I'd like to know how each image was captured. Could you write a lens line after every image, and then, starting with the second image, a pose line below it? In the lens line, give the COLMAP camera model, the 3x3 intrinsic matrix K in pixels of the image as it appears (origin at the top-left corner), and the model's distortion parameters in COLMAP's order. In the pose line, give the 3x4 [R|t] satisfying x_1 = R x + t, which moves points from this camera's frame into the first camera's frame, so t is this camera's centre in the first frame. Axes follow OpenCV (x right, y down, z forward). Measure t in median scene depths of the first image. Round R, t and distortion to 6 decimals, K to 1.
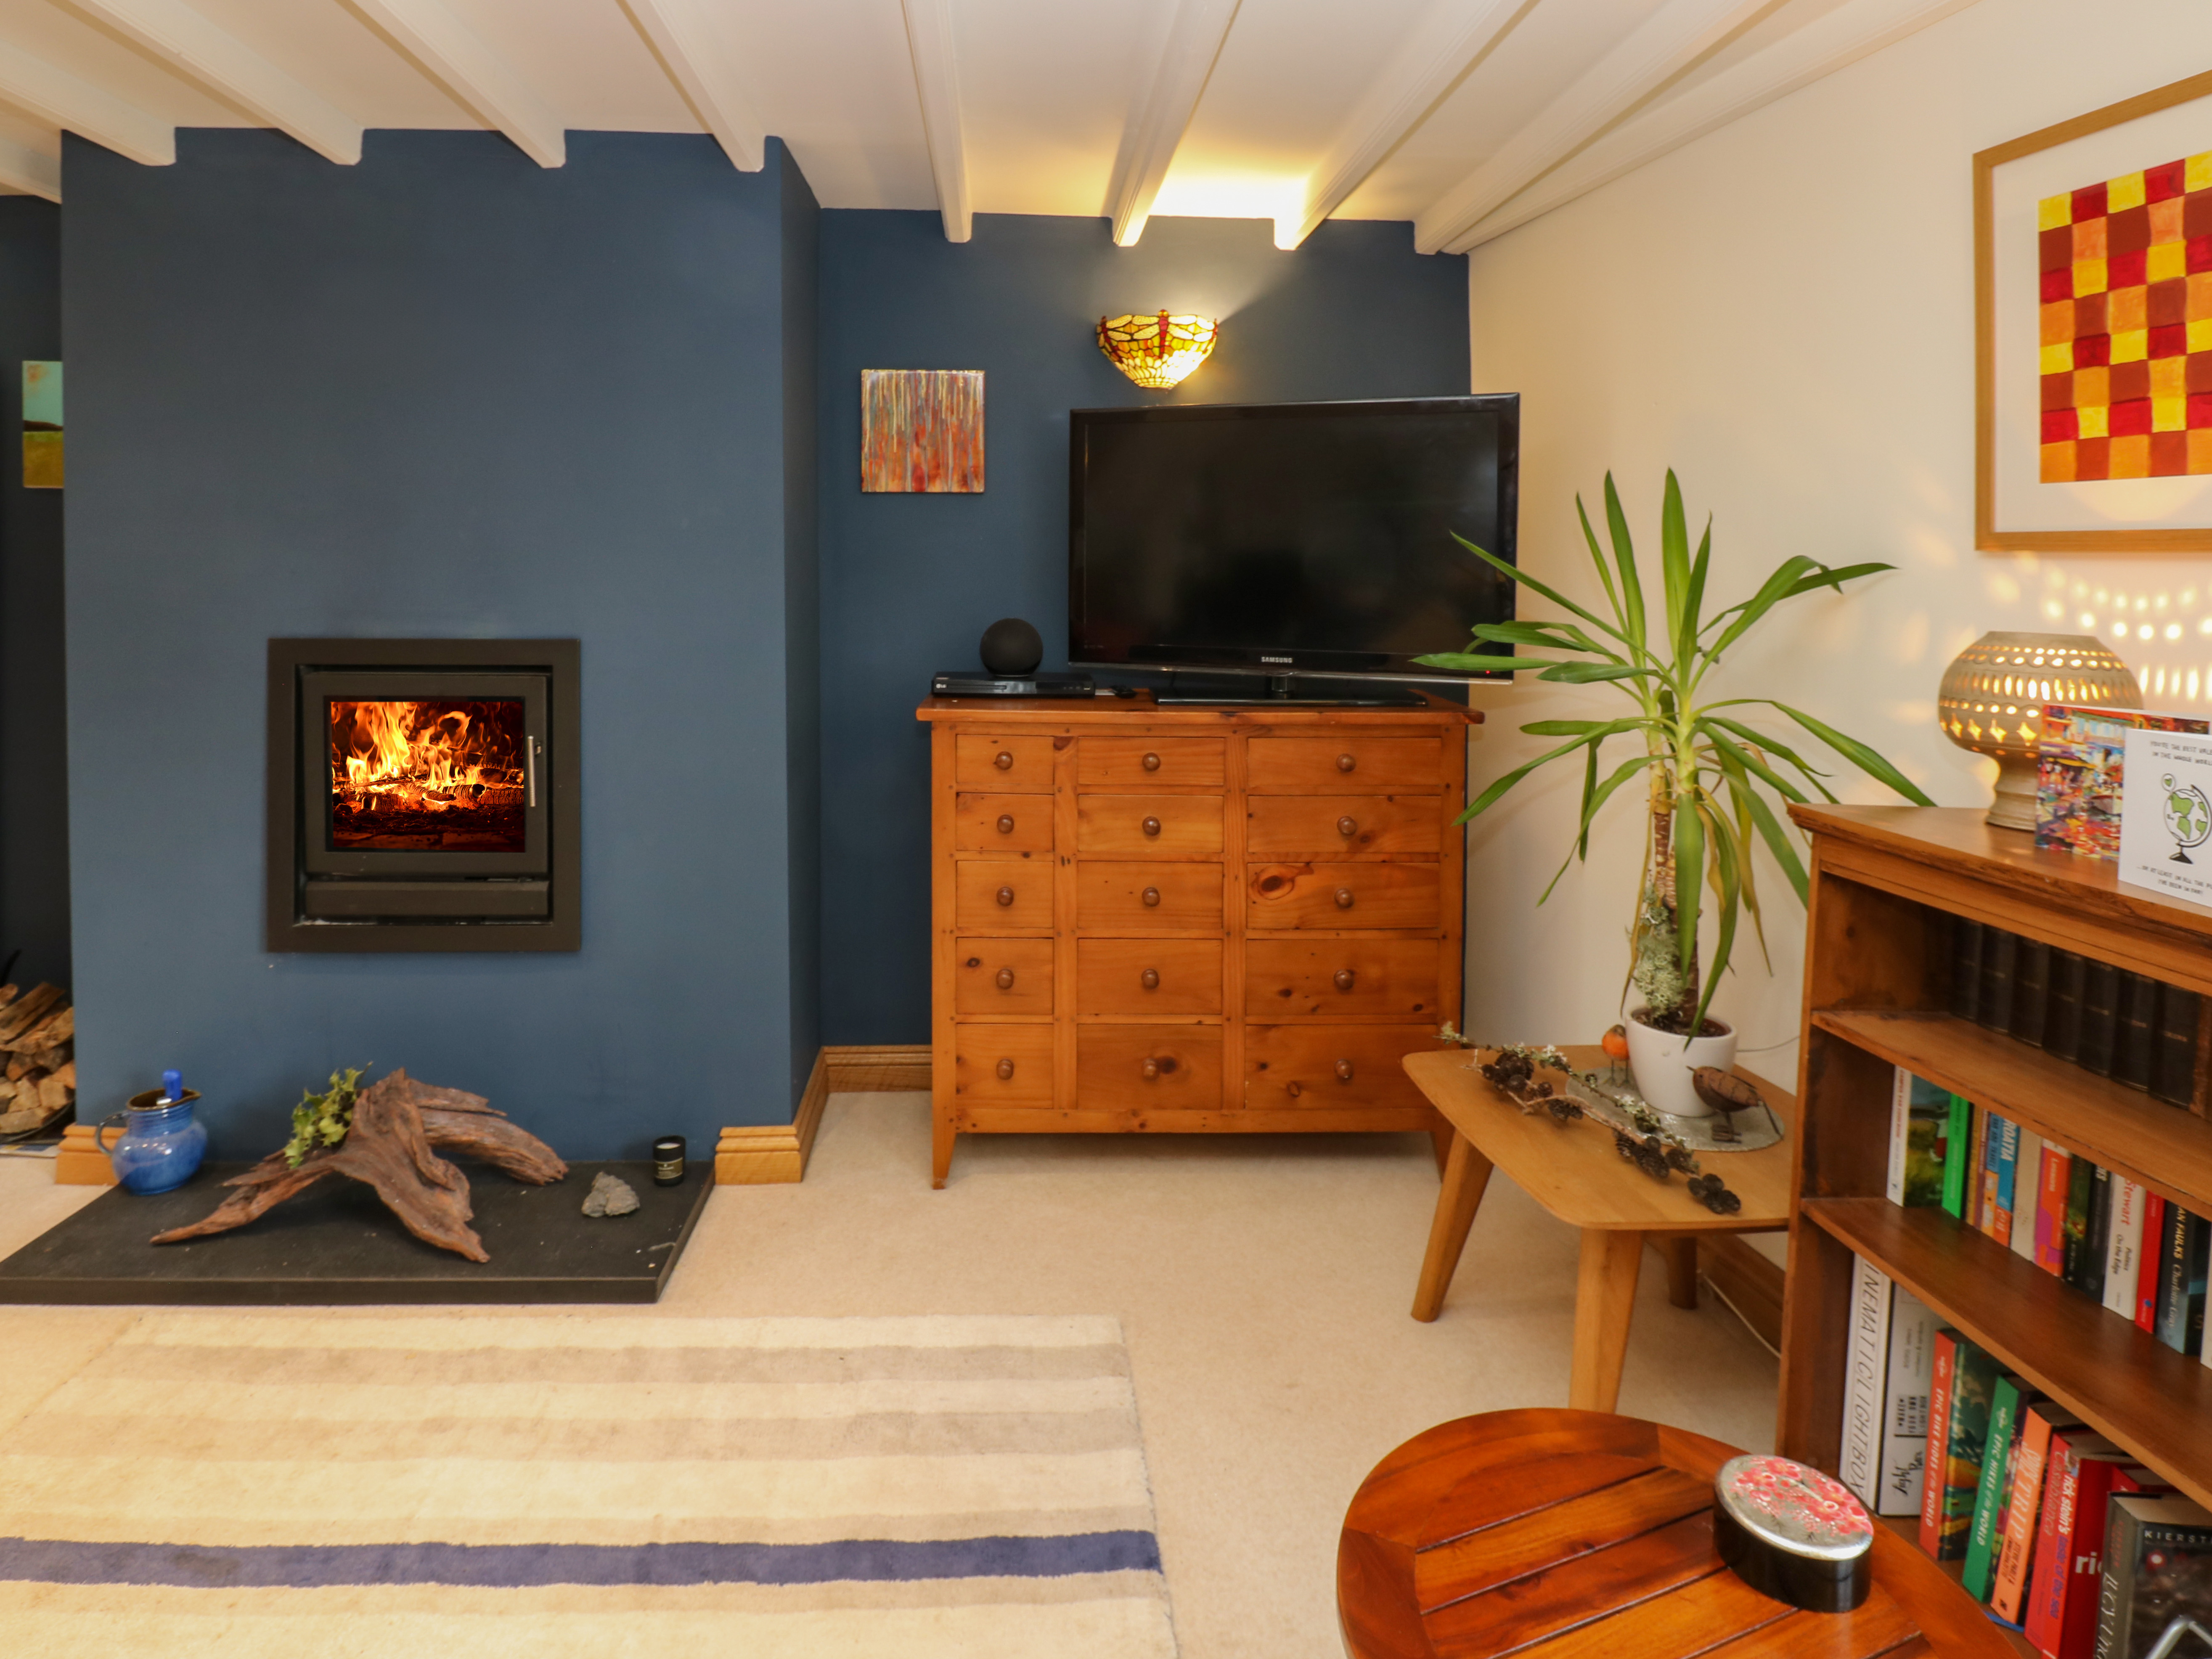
lens RADIAL K [[1240.9, 0, 1041.9], [0, 1240.9, 593.9], [0, 0, 1]] dist [0.002279, -0.010625]
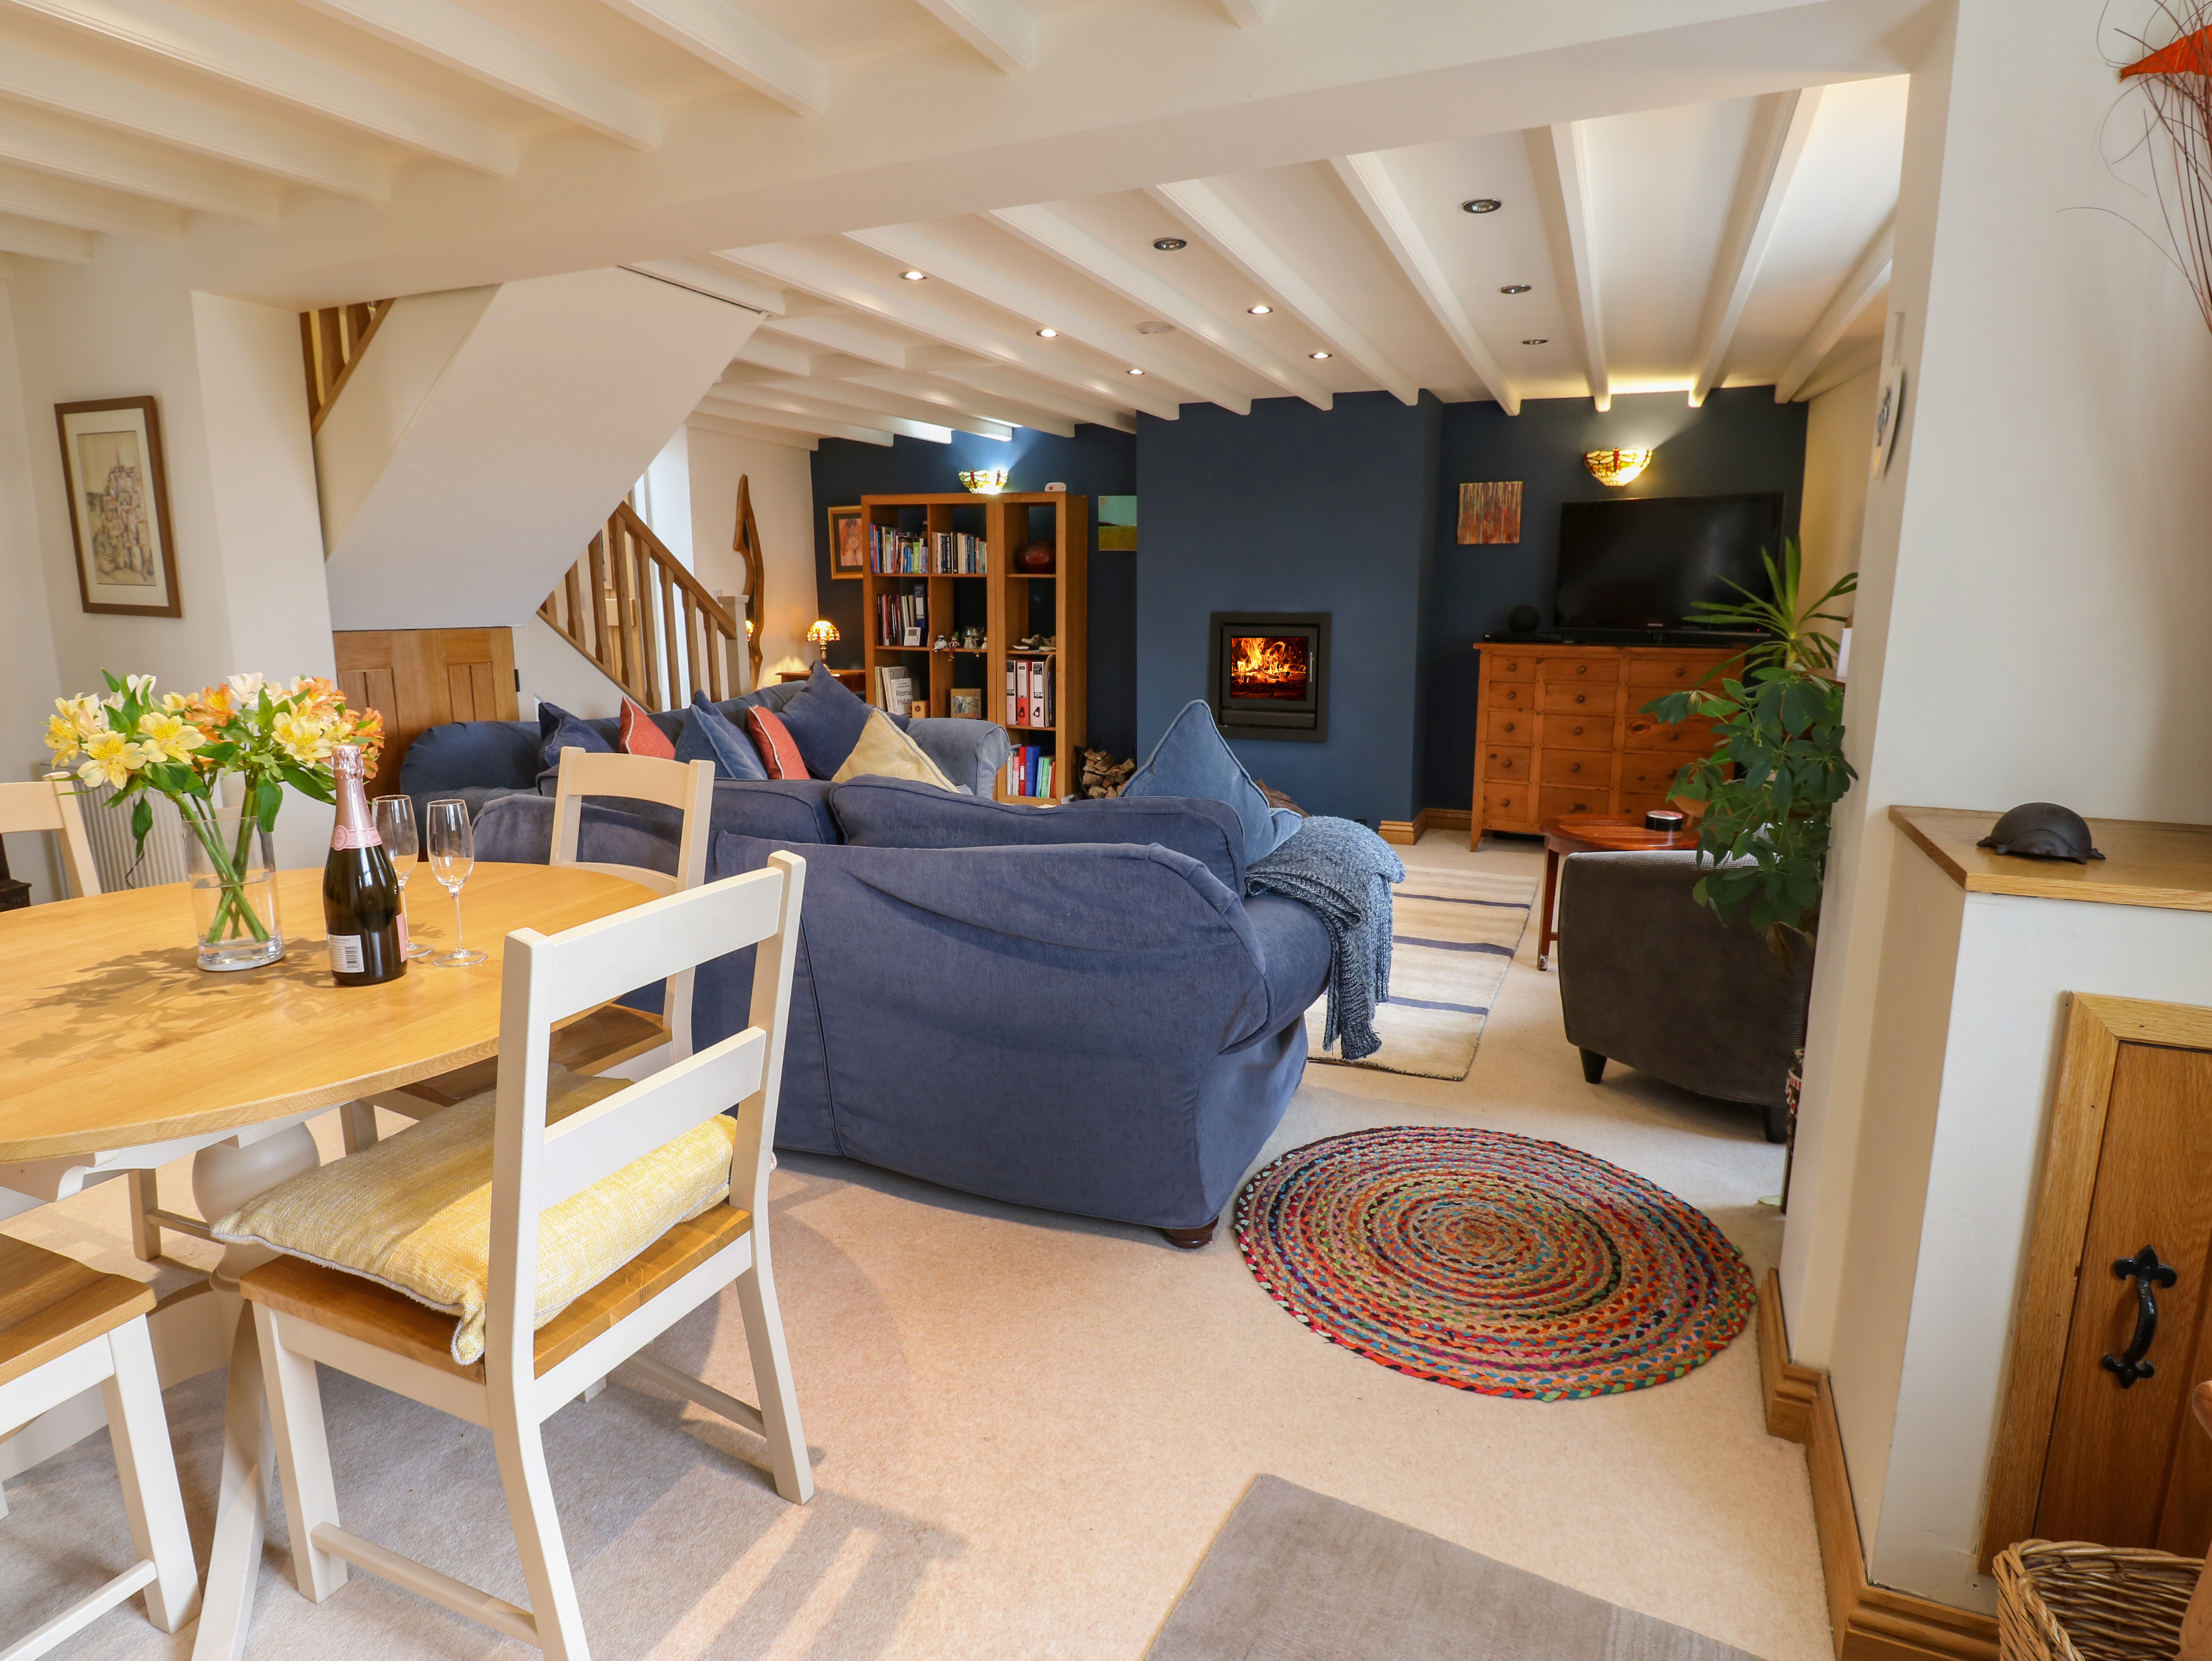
lens RADIAL K [[1148.5, 0, 1121.8], [0, 1148.5, 803.2], [0, 0, 1]] dist [0.003841, -0.015692]
pose [[0.900402, 0.073349, -0.428831, 0.244349], [-0.001642, 0.986251, 0.165244, 0.034025], [0.435056, -0.148082, 0.888143, -1.207905]]
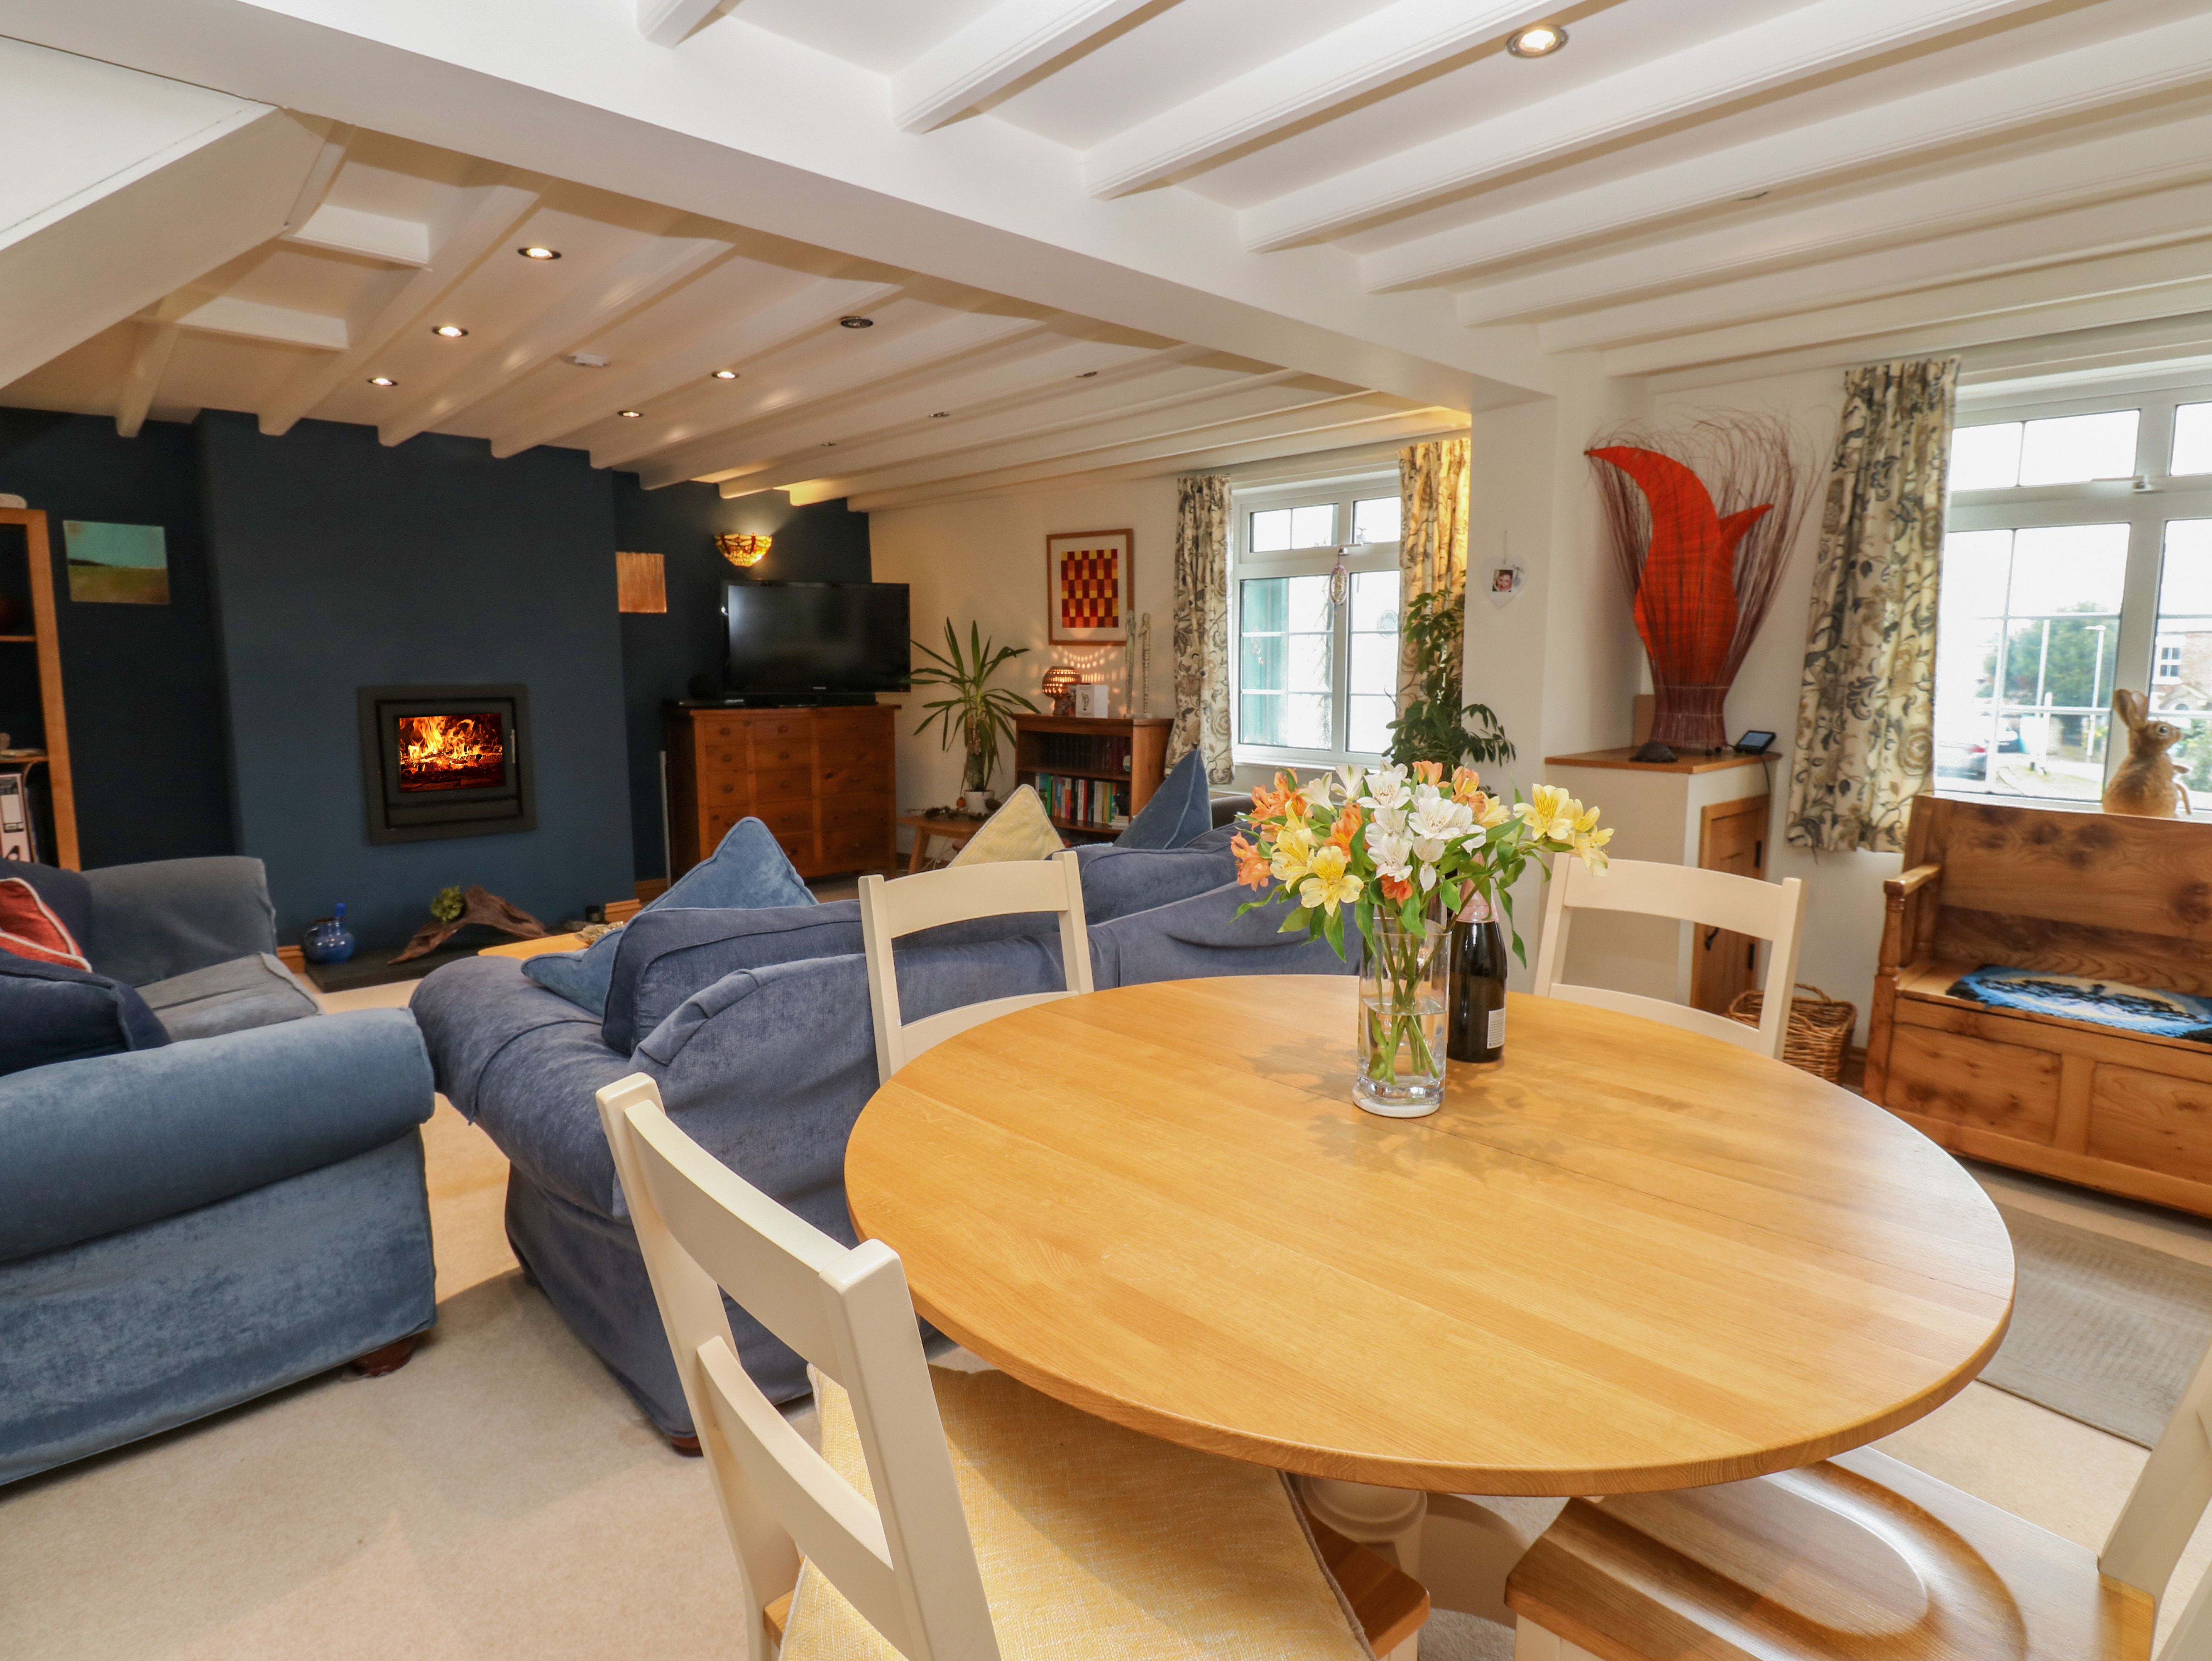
lens RADIAL K [[1148.5, 0, 1121.8], [0, 1148.5, 803.2], [0, 0, 1]] dist [0.003841, -0.015692]
pose [[0.756008, -0.087402, 0.648701, -0.902116], [0.014146, 0.992995, 0.117304, 0.022666], [-0.654409, -0.079507, 0.751949, -1.176963]]
